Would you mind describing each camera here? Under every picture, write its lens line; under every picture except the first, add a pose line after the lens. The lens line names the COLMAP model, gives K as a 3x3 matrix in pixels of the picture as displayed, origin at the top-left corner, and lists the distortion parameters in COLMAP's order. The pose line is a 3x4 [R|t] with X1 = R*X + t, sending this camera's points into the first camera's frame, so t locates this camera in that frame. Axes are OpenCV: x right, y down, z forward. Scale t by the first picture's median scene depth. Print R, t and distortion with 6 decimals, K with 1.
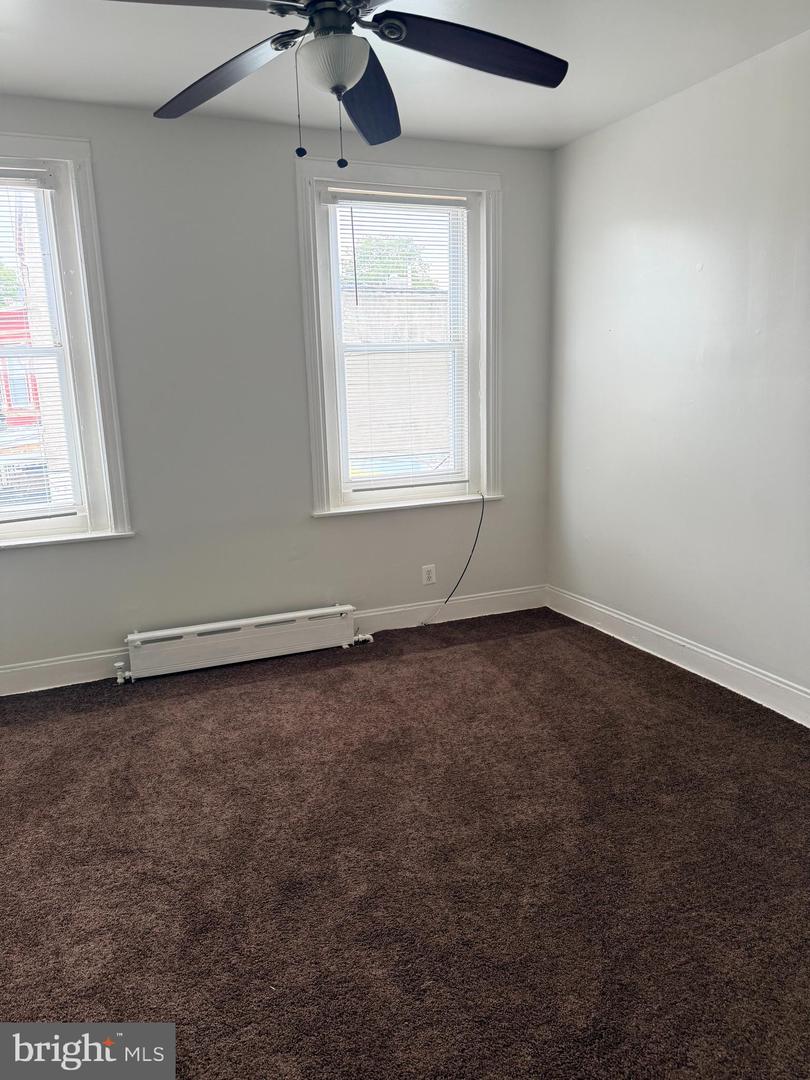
lens RADIAL K [[751.7, 0, 405.0], [0, 751.7, 540.0], [0, 0, 1]] dist [0.103333, -0.183349]
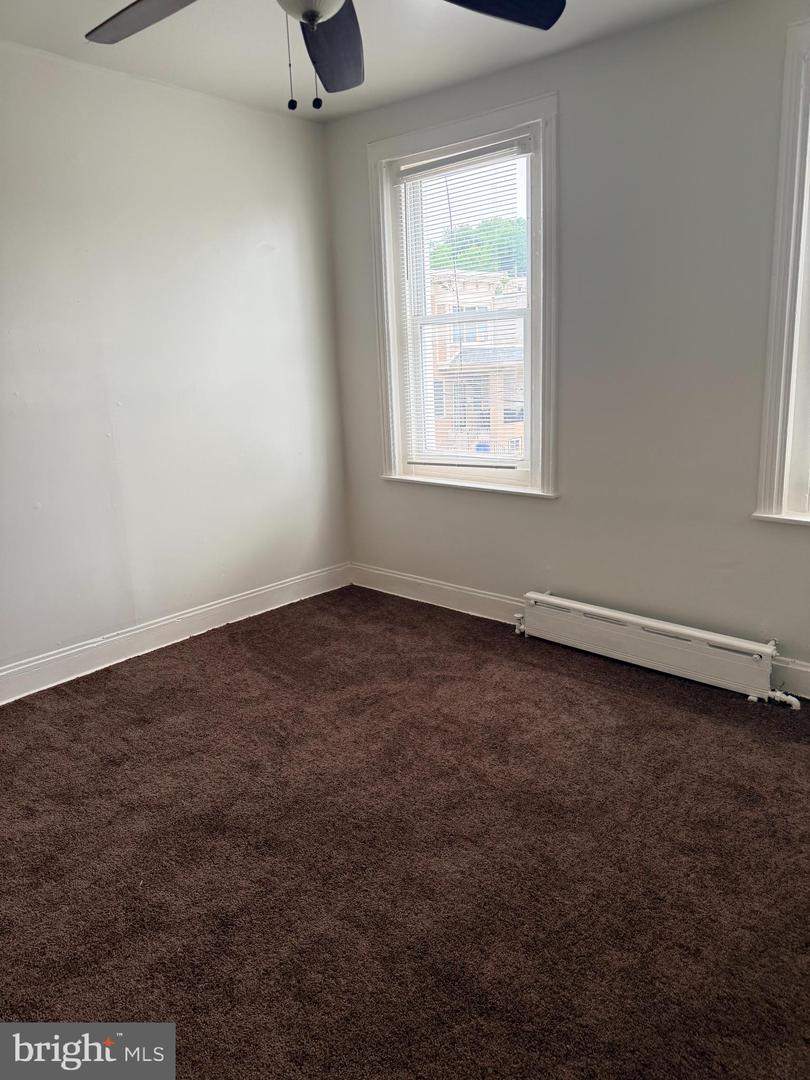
lens RADIAL K [[744.8, 0, 405.2], [0, 744.8, 523.2], [0, 0, 1]] dist [0.170014, -0.301385]
pose [[0.431700, 0.208889, -0.877497, 0.435373], [-0.168704, 0.974348, 0.148947, -0.088059], [0.886101, 0.083736, 0.455866, 0.381563]]
